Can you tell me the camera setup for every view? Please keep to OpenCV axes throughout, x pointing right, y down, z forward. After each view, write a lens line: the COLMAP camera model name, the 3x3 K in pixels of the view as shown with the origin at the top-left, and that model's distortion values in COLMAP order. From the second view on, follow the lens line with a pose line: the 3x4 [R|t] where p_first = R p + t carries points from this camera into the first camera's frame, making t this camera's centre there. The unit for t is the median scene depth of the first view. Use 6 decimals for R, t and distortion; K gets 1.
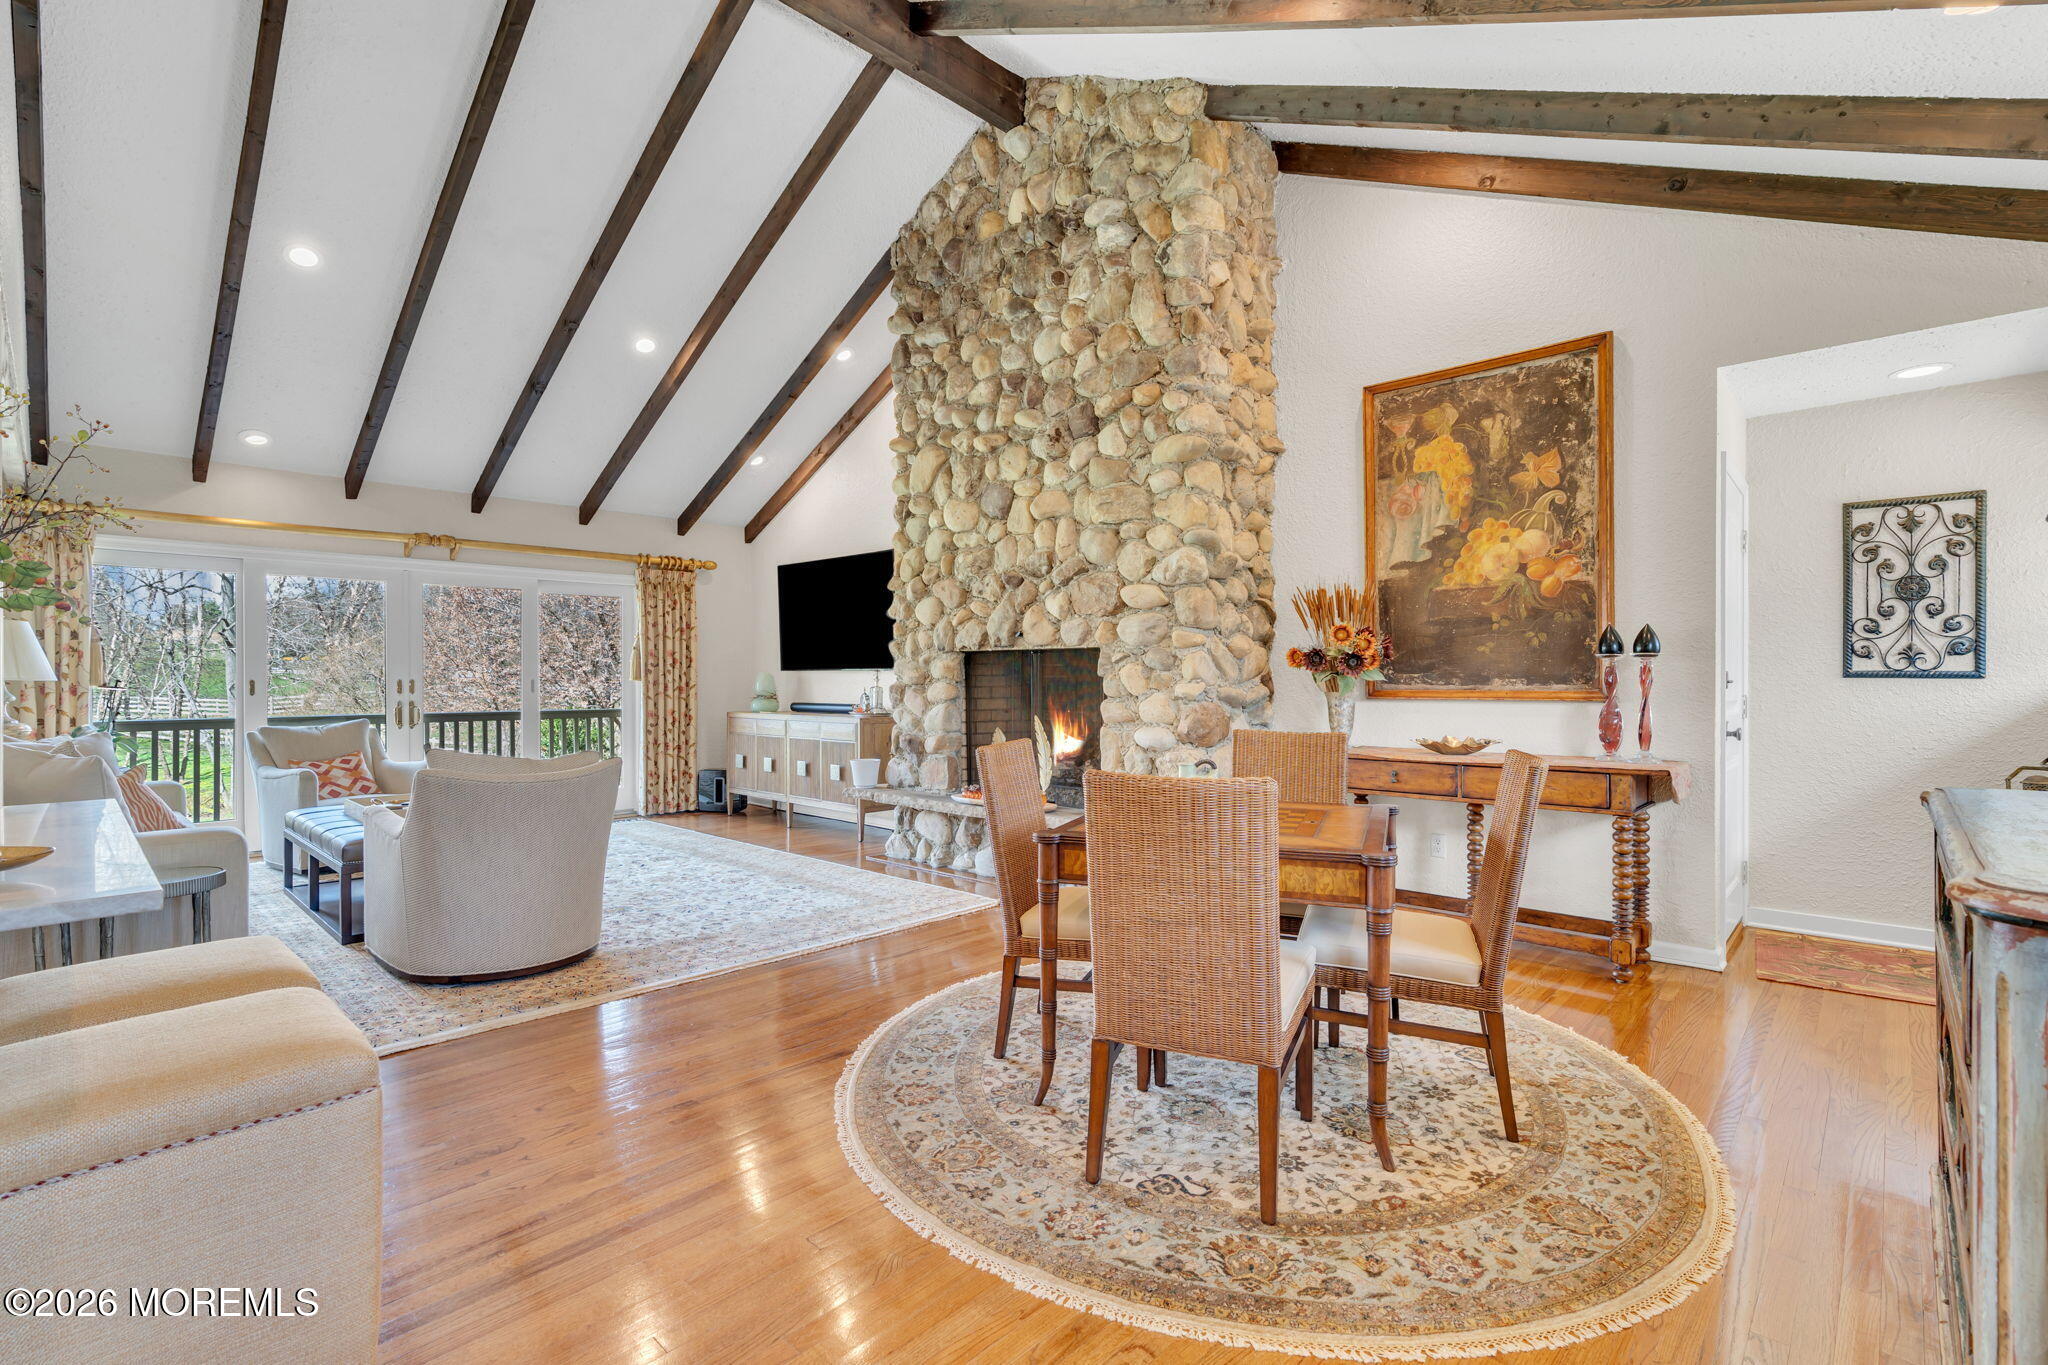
lens RADIAL K [[918.5, 0, 1013.7], [0, 918.5, 677.2], [0, 0, 1]] dist [-0.003077, 0.000372]
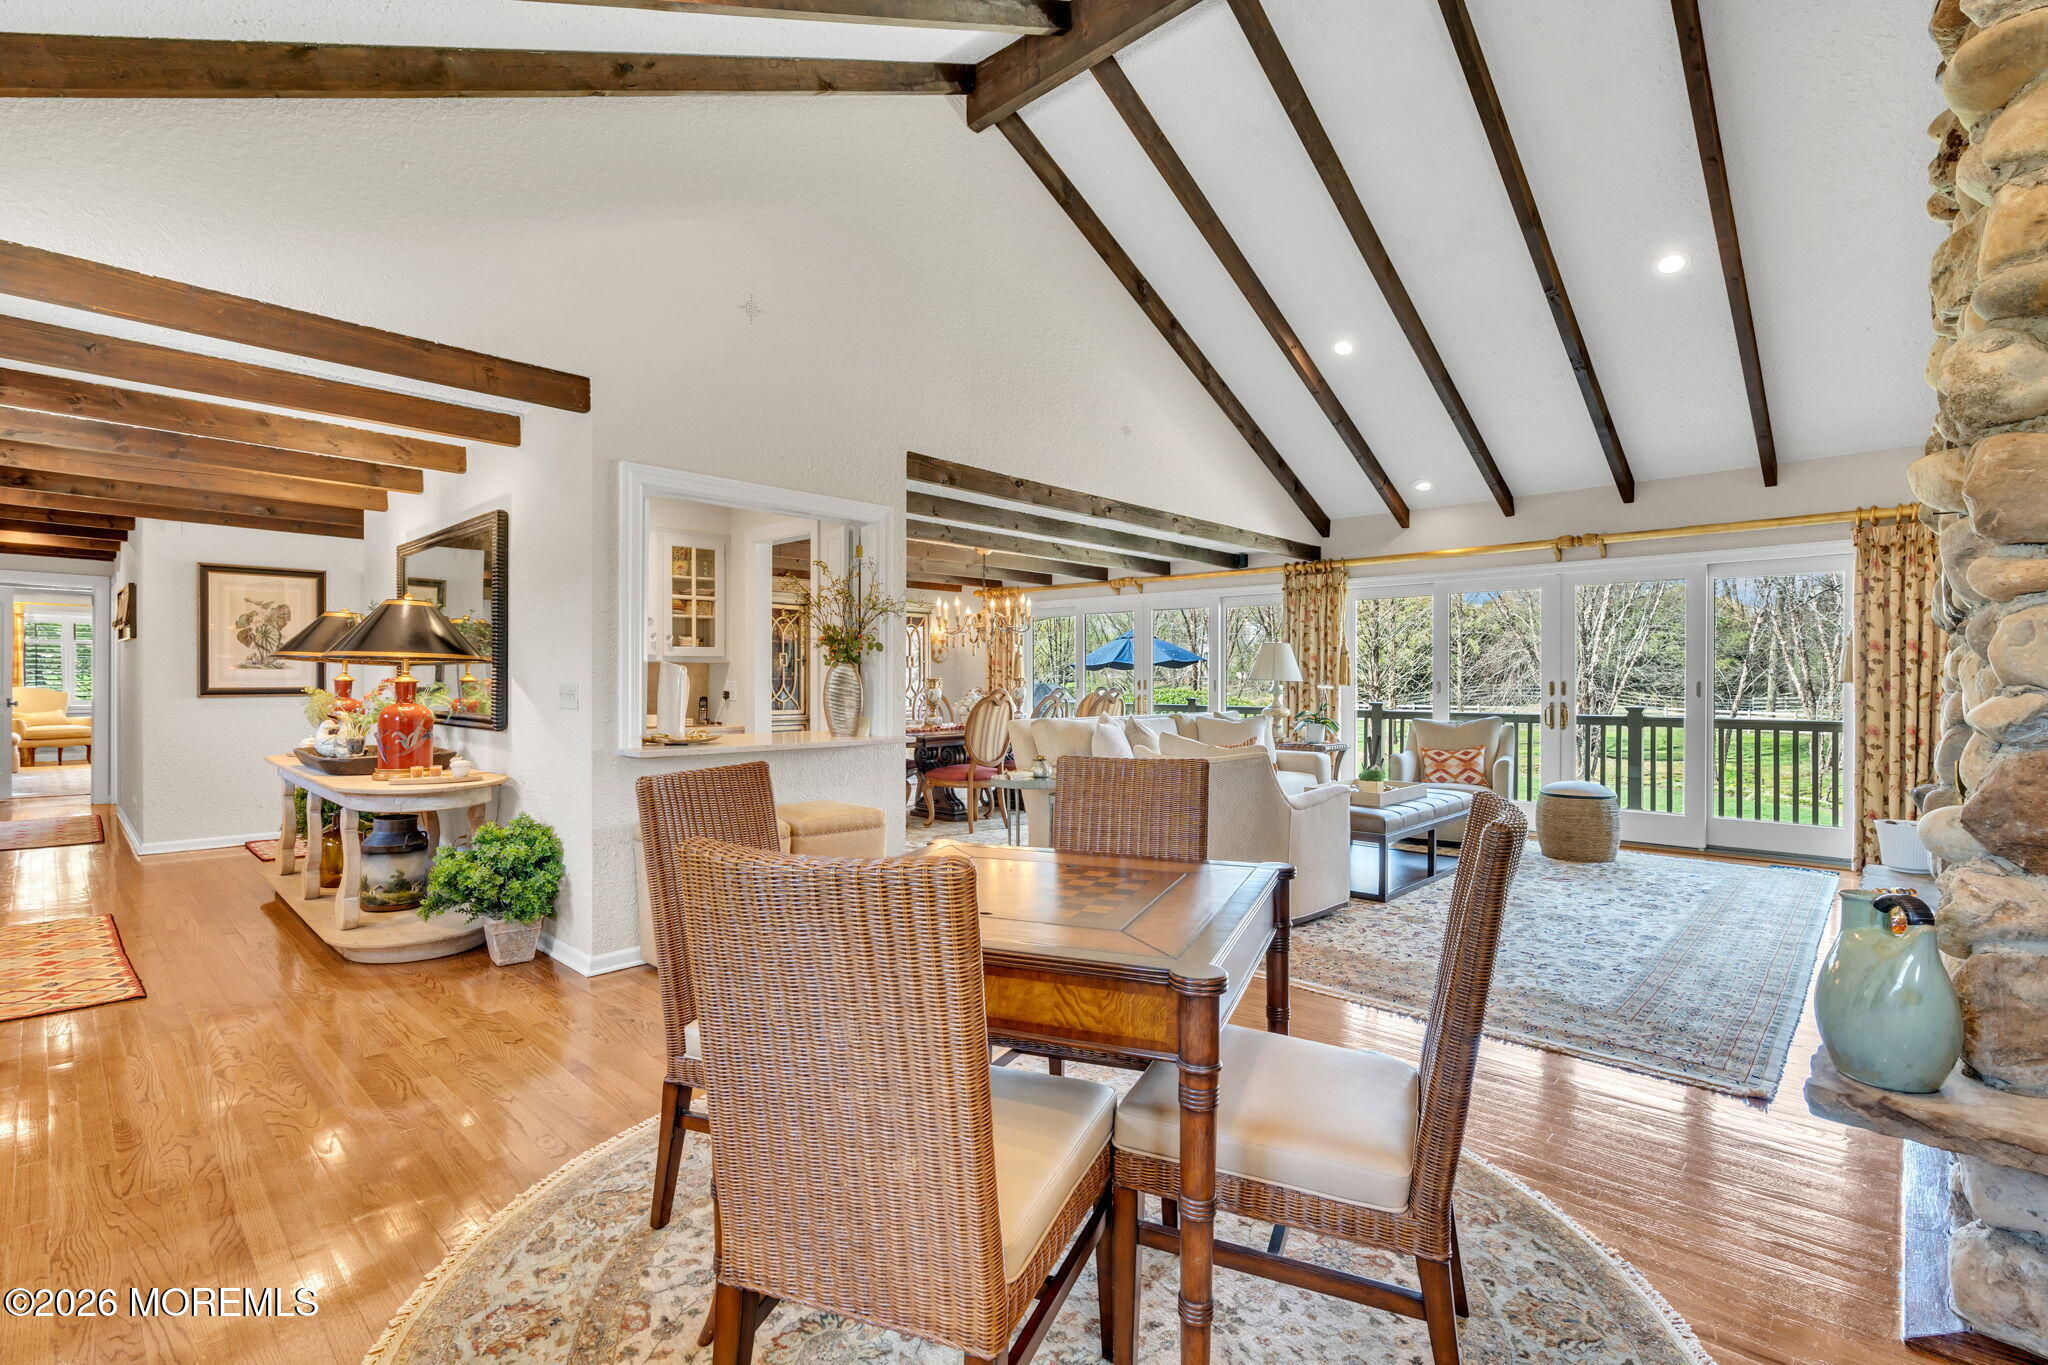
lens RADIAL K [[918.5, 0, 1013.7], [0, 918.5, 677.2], [0, 0, 1]] dist [-0.003077, 0.000372]
pose [[0.006569, -0.002115, -0.999976, 0.357872], [0.000490, 0.999998, -0.002112, -0.000139], [0.999978, -0.000476, 0.006570, 0.386166]]
